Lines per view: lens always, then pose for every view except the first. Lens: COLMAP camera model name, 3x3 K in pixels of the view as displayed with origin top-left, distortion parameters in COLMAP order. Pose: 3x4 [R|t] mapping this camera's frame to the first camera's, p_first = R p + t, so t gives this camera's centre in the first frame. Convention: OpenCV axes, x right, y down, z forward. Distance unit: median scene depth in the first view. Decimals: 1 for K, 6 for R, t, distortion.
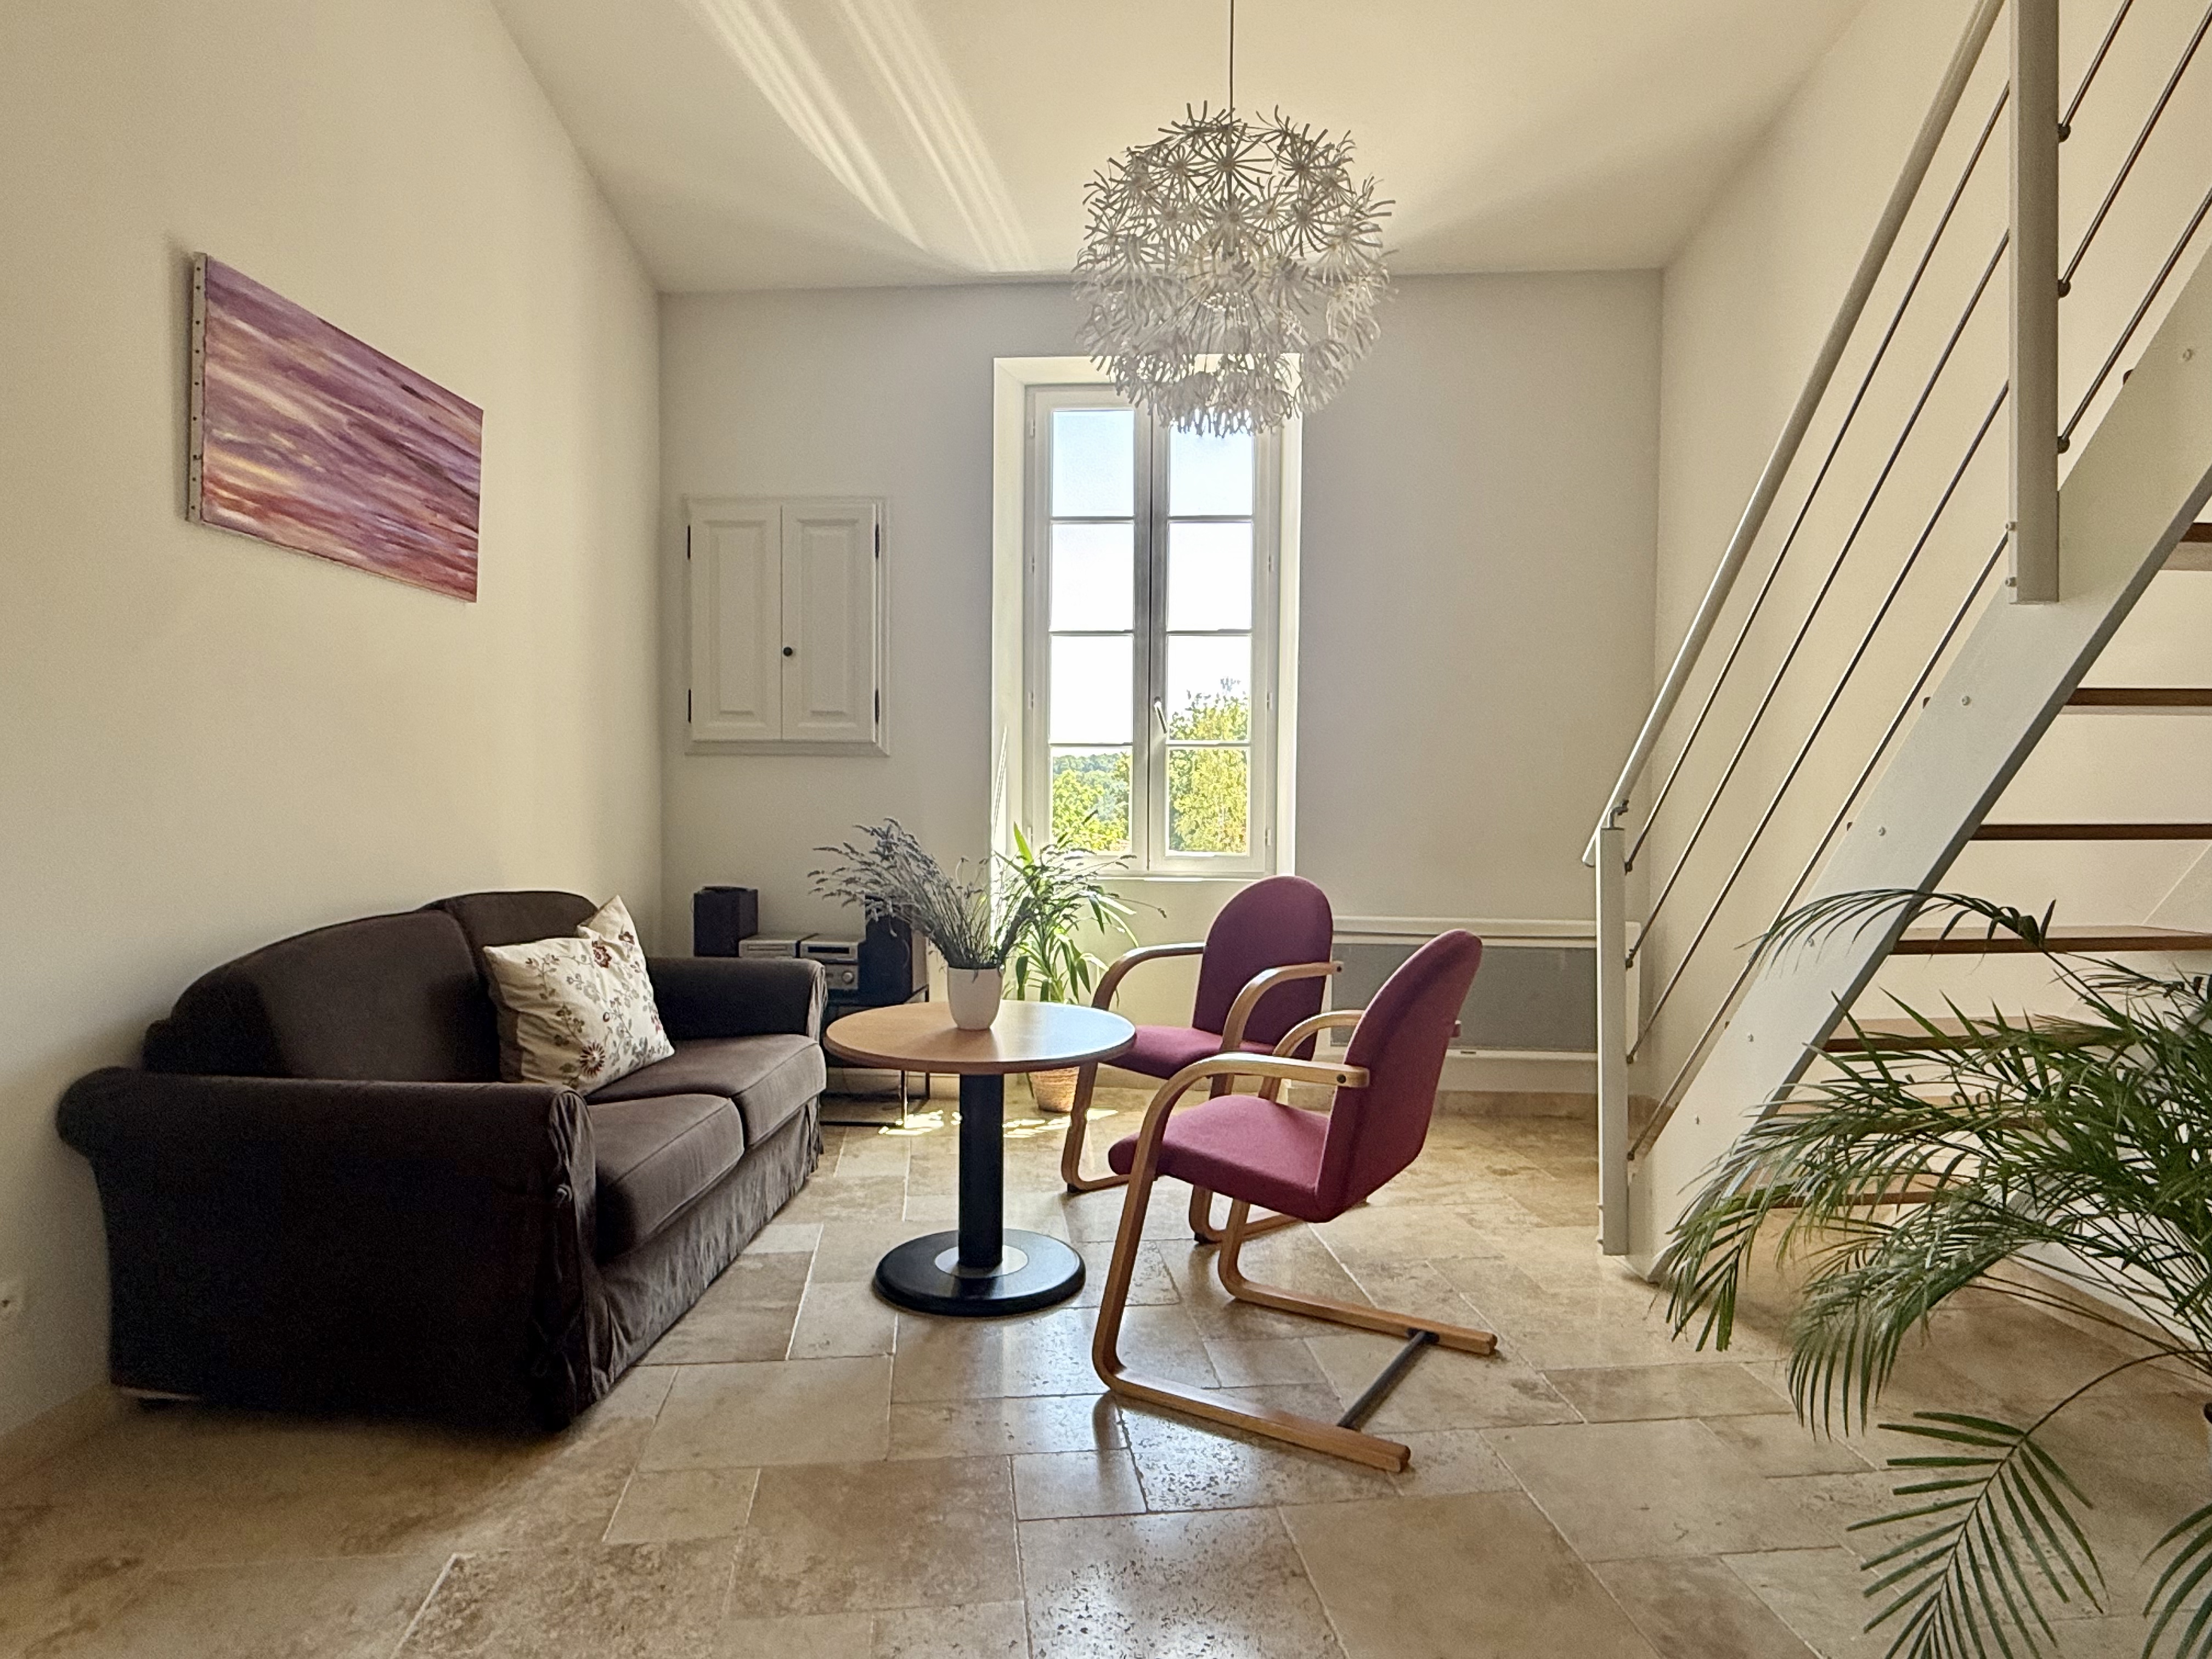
lens RADIAL K [[1371.6, 0, 1106.0], [0, 1371.6, 829.5], [0, 0, 1]] dist [0.002433, -0.000221]
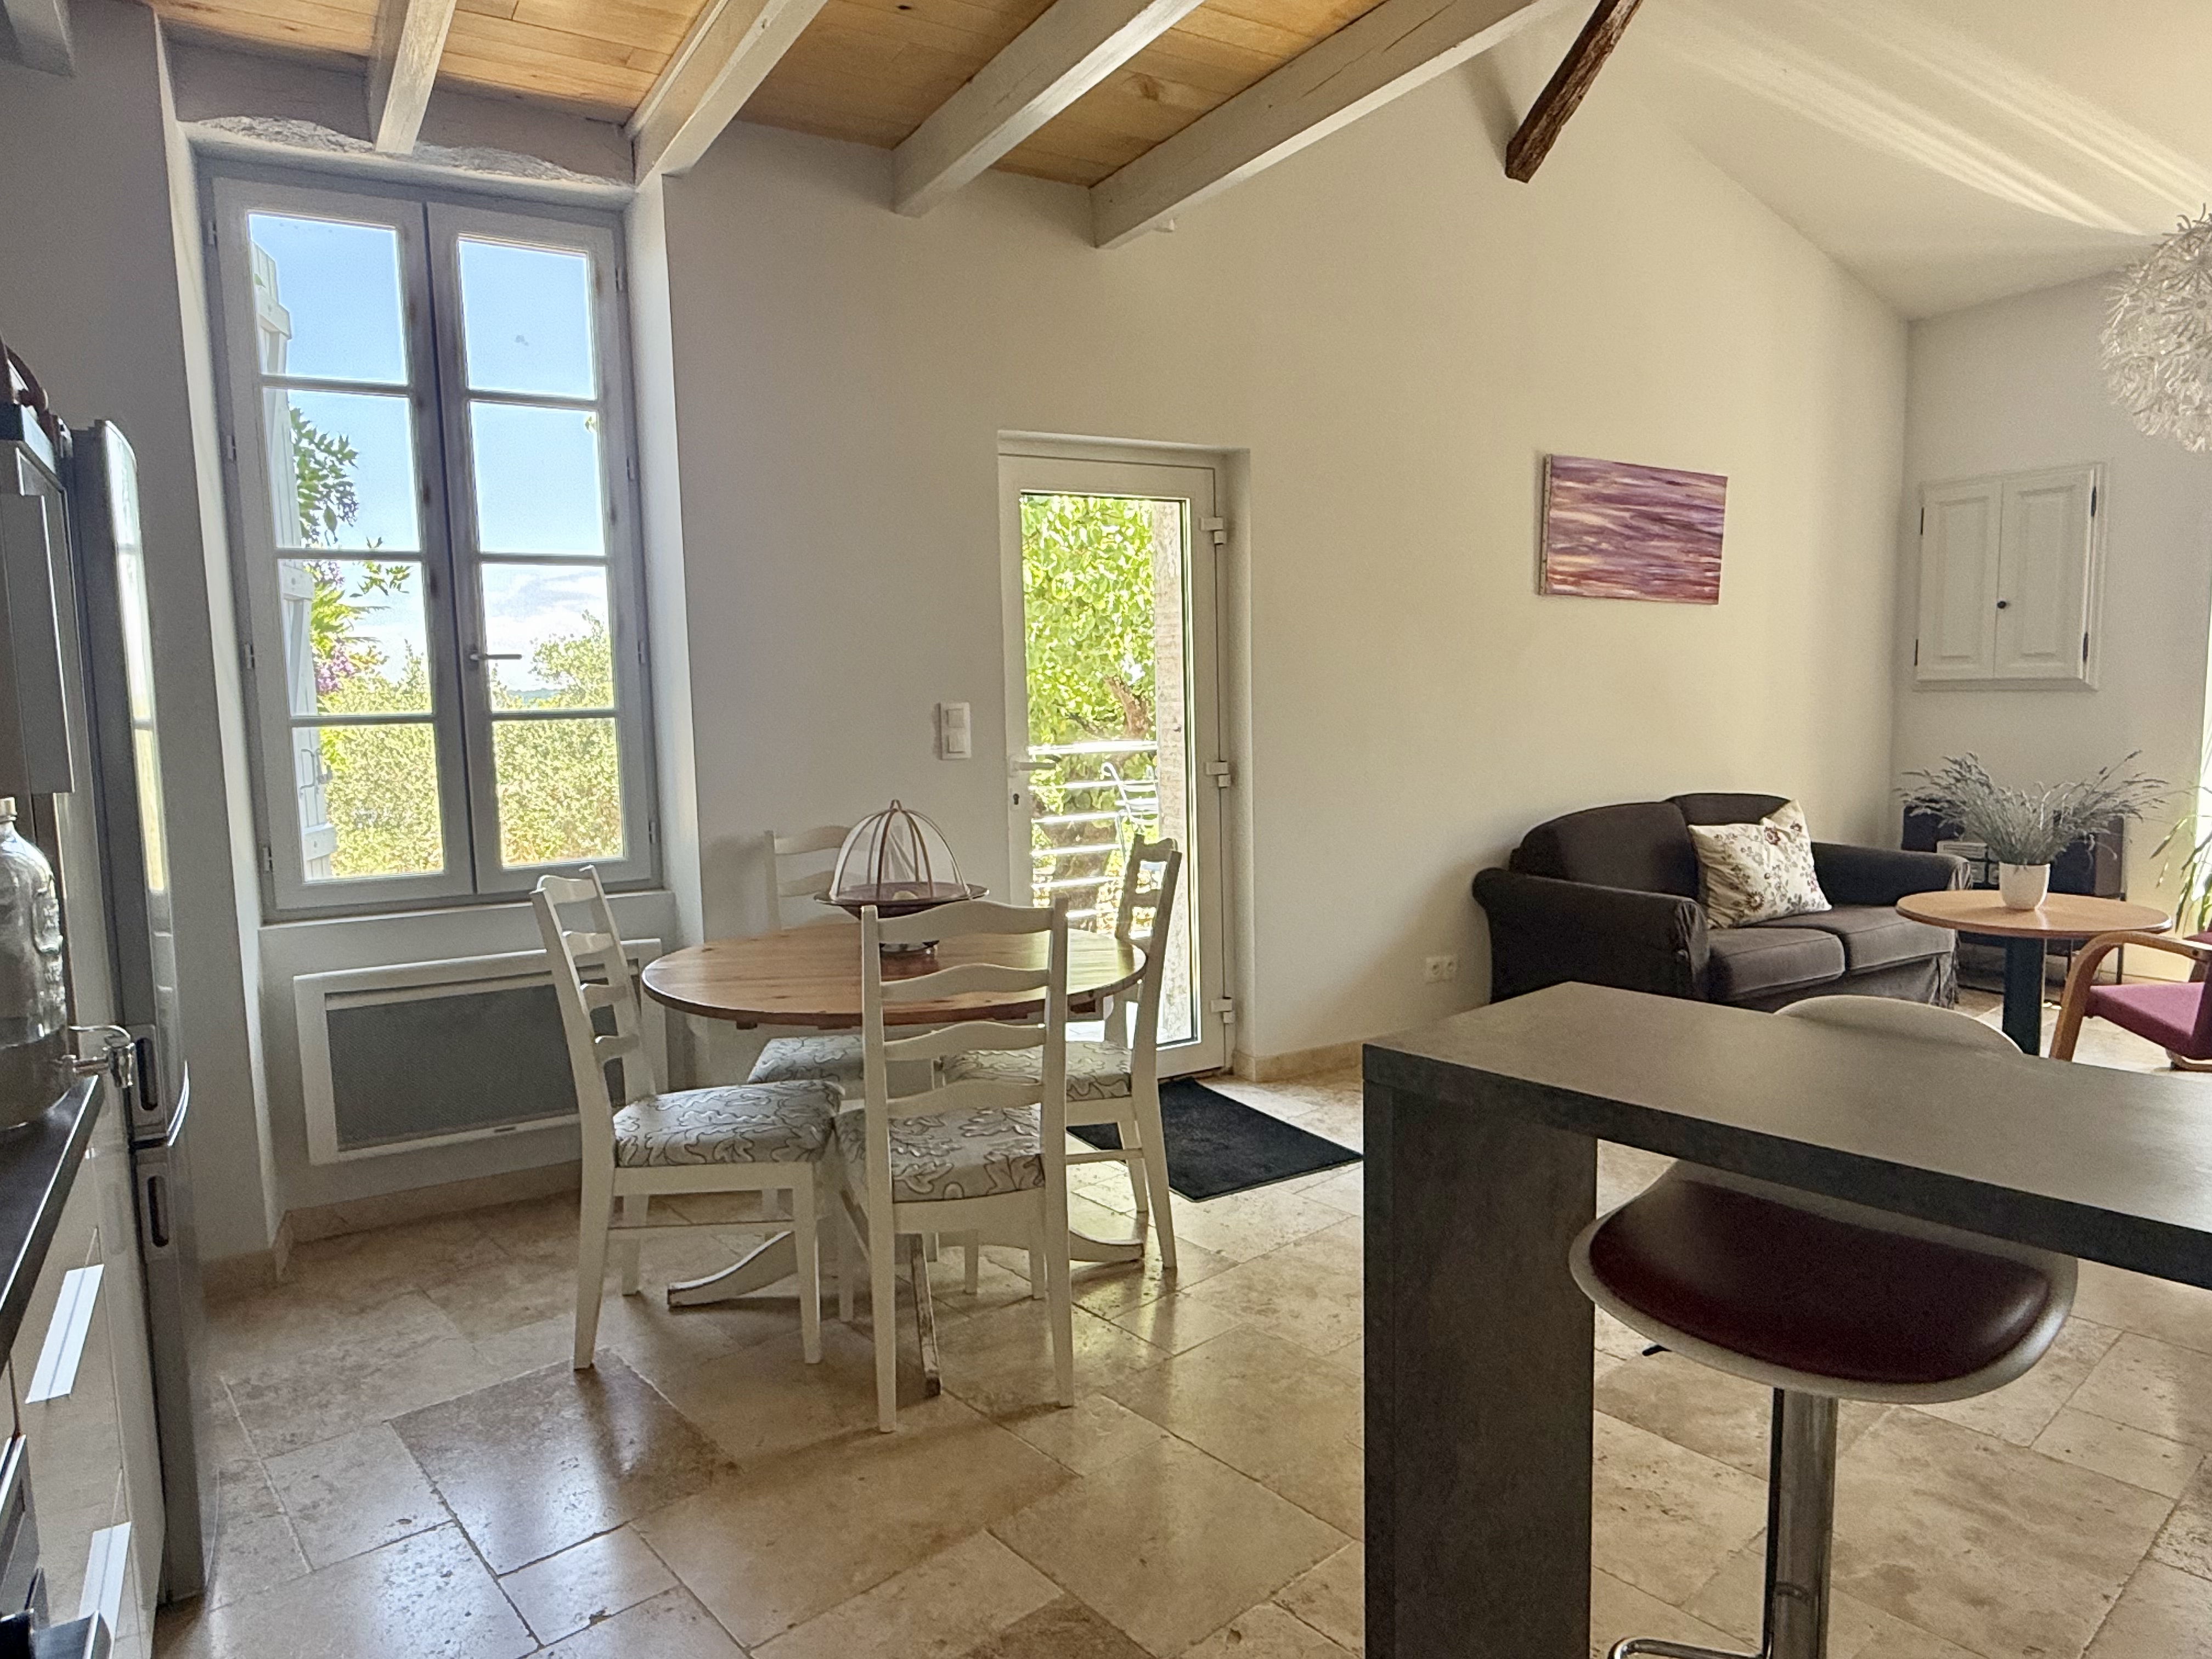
lens RADIAL K [[1371.6, 0, 1106.0], [0, 1371.6, 829.5], [0, 0, 1]] dist [0.002433, -0.000221]
pose [[0.563127, 0.067270, -0.823628, 0.501578], [-0.006283, 0.997001, 0.077134, -0.032285], [0.826346, -0.038261, 0.561861, -0.504751]]
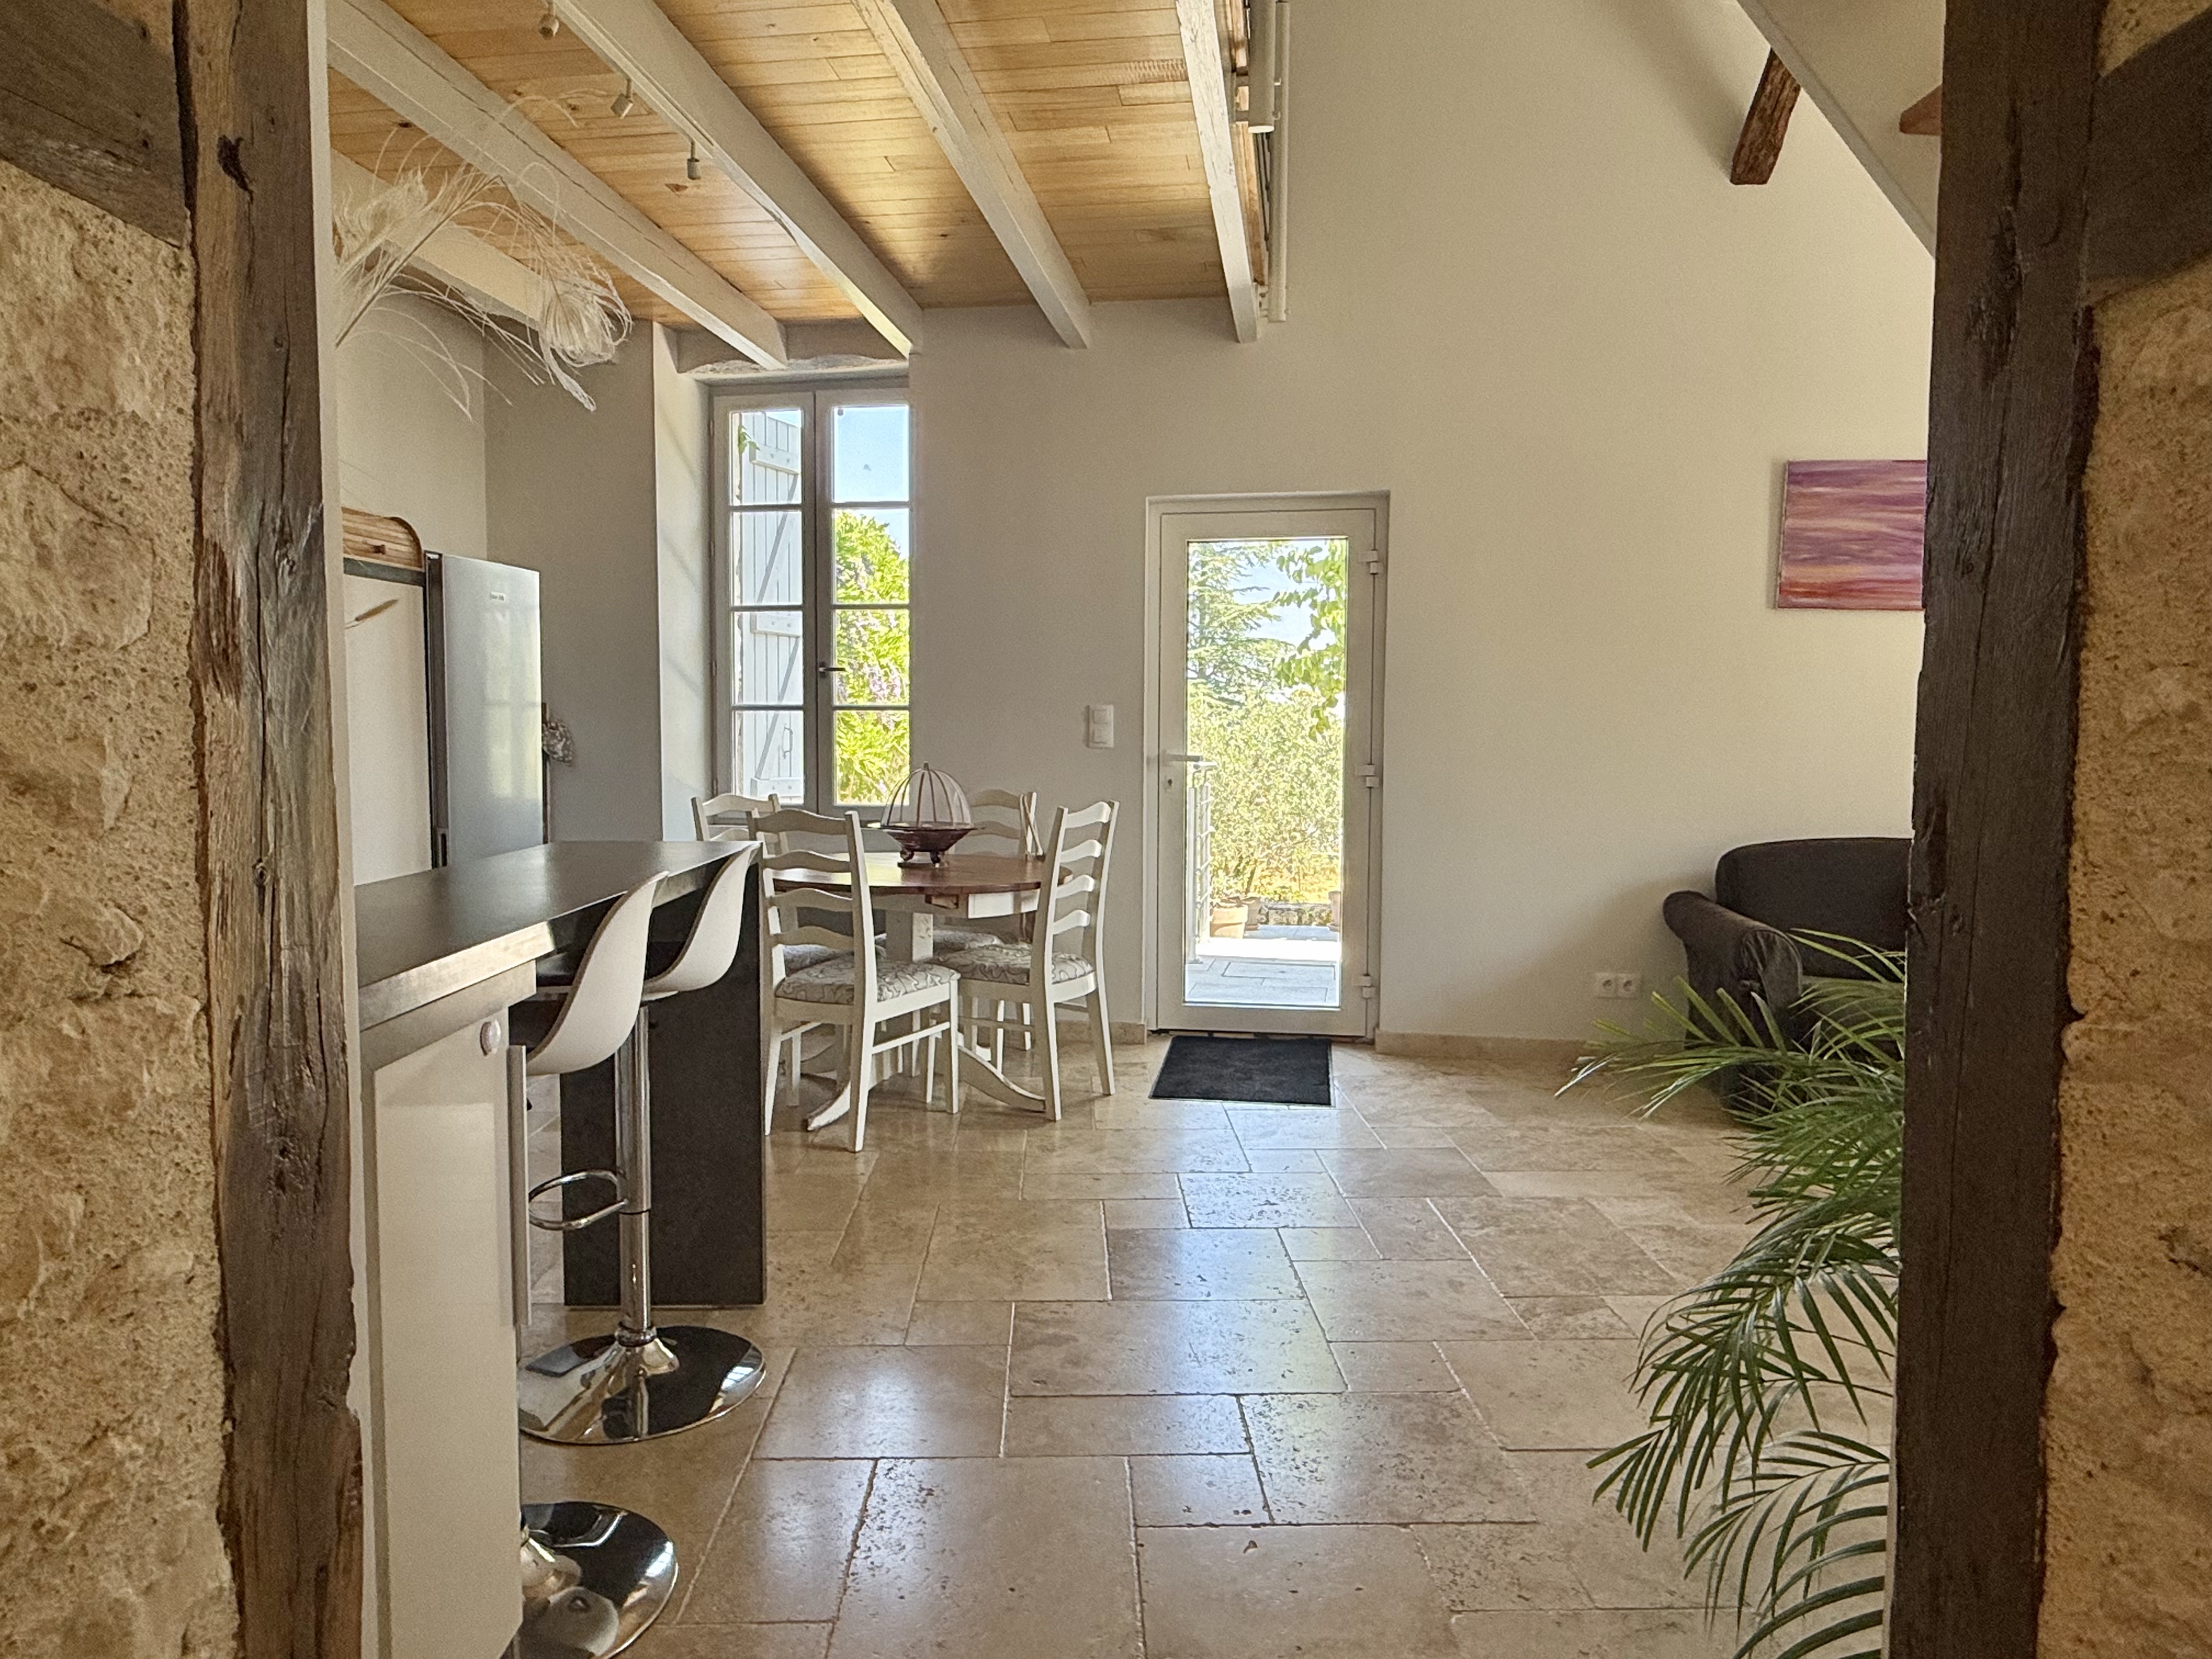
lens RADIAL K [[1371.6, 0, 1106.0], [0, 1371.6, 829.5], [0, 0, 1]] dist [0.002433, -0.000221]
pose [[-0.082178, 0.063472, -0.994594, 1.029433], [-0.043516, 0.996790, 0.067208, -0.012708], [0.995667, 0.048804, -0.079152, 0.220284]]
